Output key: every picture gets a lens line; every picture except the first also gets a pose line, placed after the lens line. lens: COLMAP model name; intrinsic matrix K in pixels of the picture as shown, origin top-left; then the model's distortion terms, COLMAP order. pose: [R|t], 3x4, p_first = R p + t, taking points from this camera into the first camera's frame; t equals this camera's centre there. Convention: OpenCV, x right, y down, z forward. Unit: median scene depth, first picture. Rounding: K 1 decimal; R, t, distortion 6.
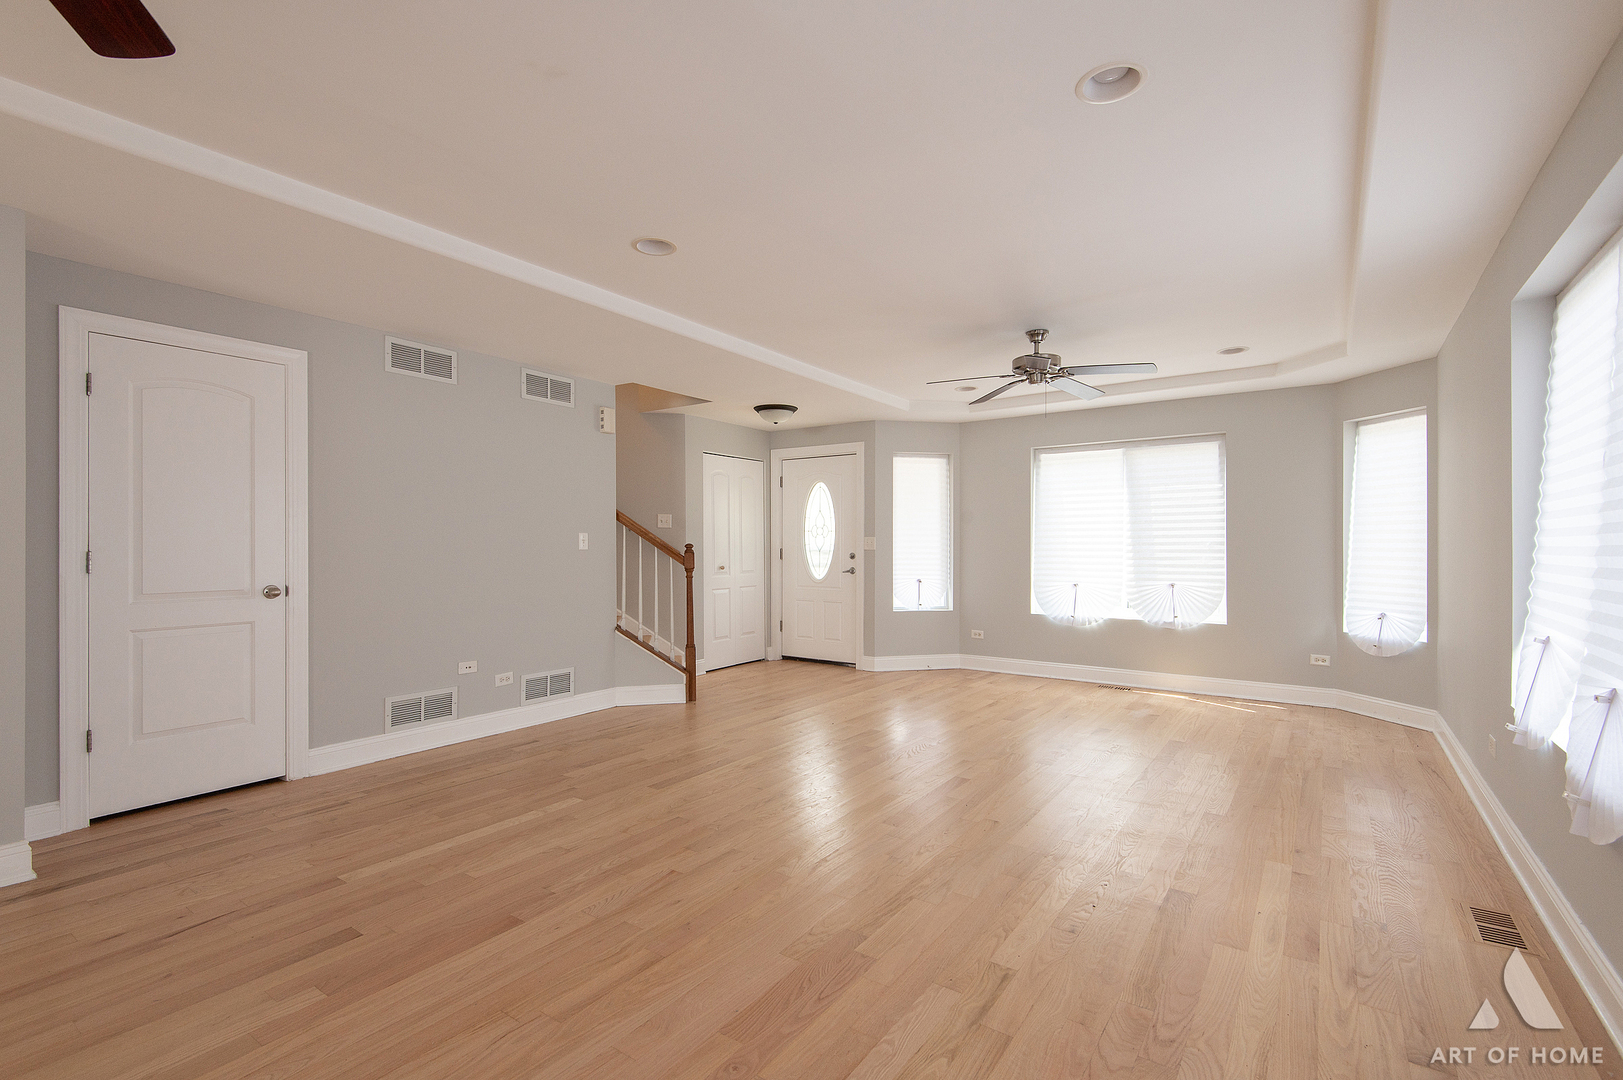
lens RADIAL K [[727.6, 0, 809.3], [0, 727.6, 544.8], [0, 0, 1]] dist [0.023694, -0.004412]
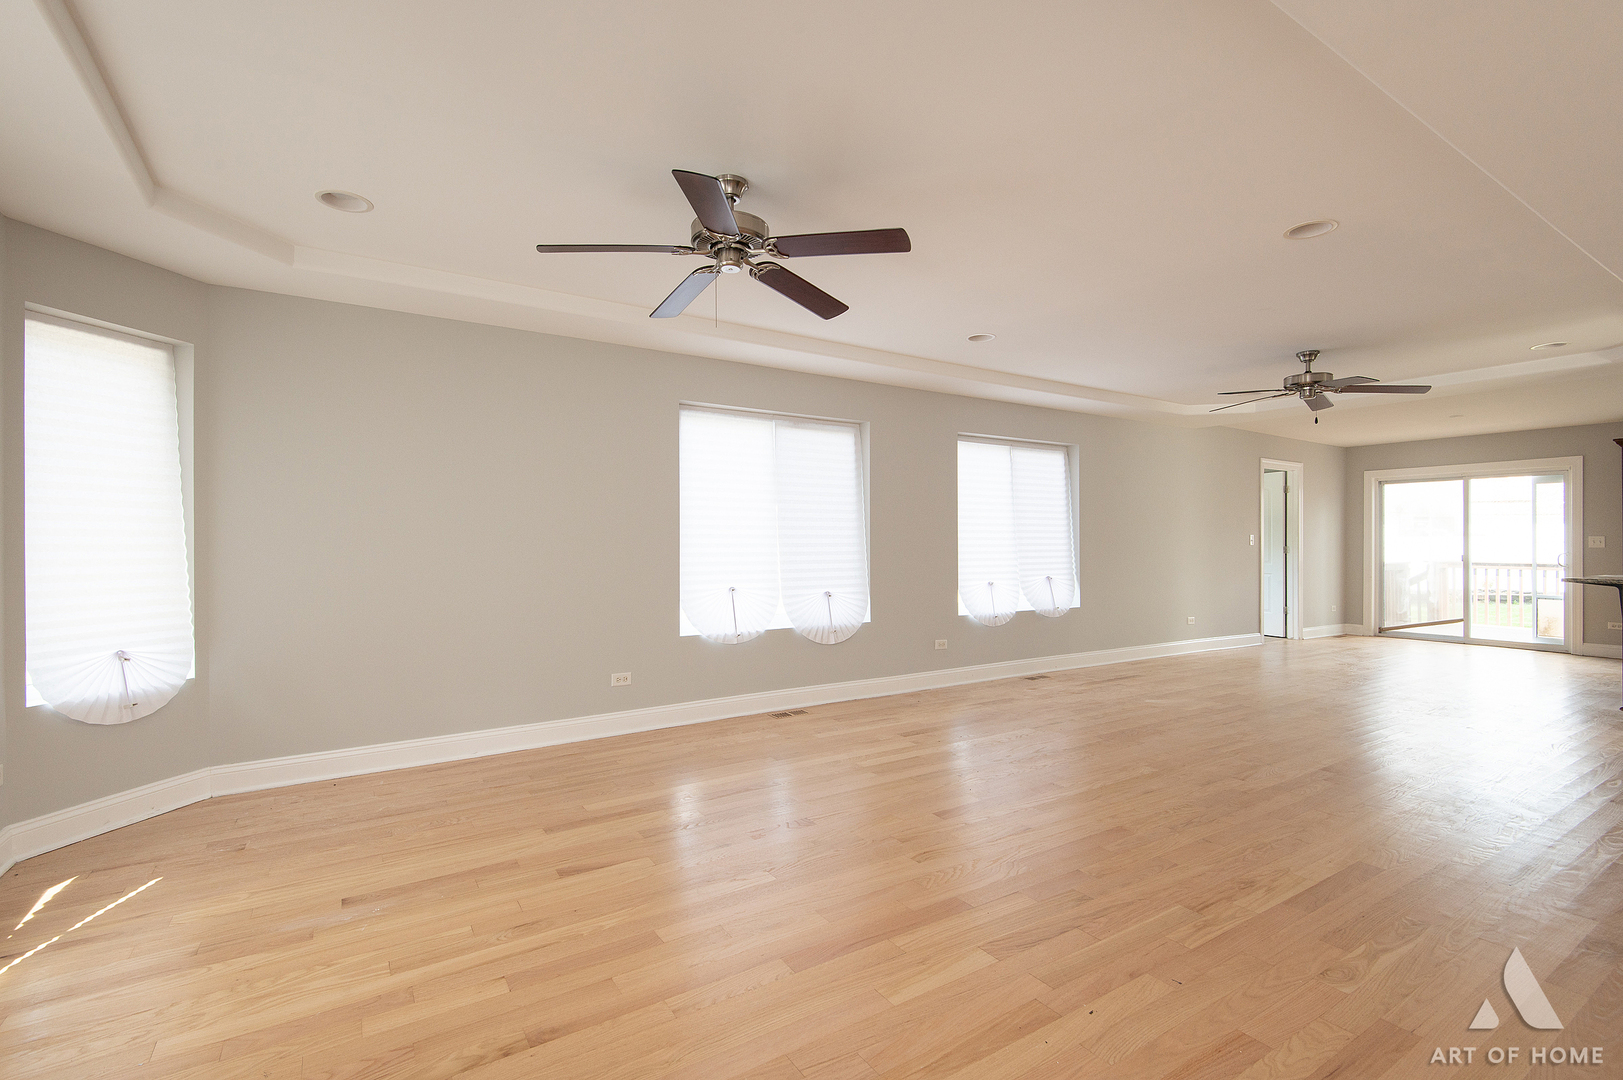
lens RADIAL K [[727.6, 0, 802.6], [0, 727.6, 544.1], [0, 0, 1]] dist [0.023694, -0.004412]
pose [[-0.928063, -0.000902, 0.372422, 0.026234], [-0.001301, 0.999999, -0.000821, 0.003919], [-0.372421, -0.001247, -0.928063, 1.056622]]
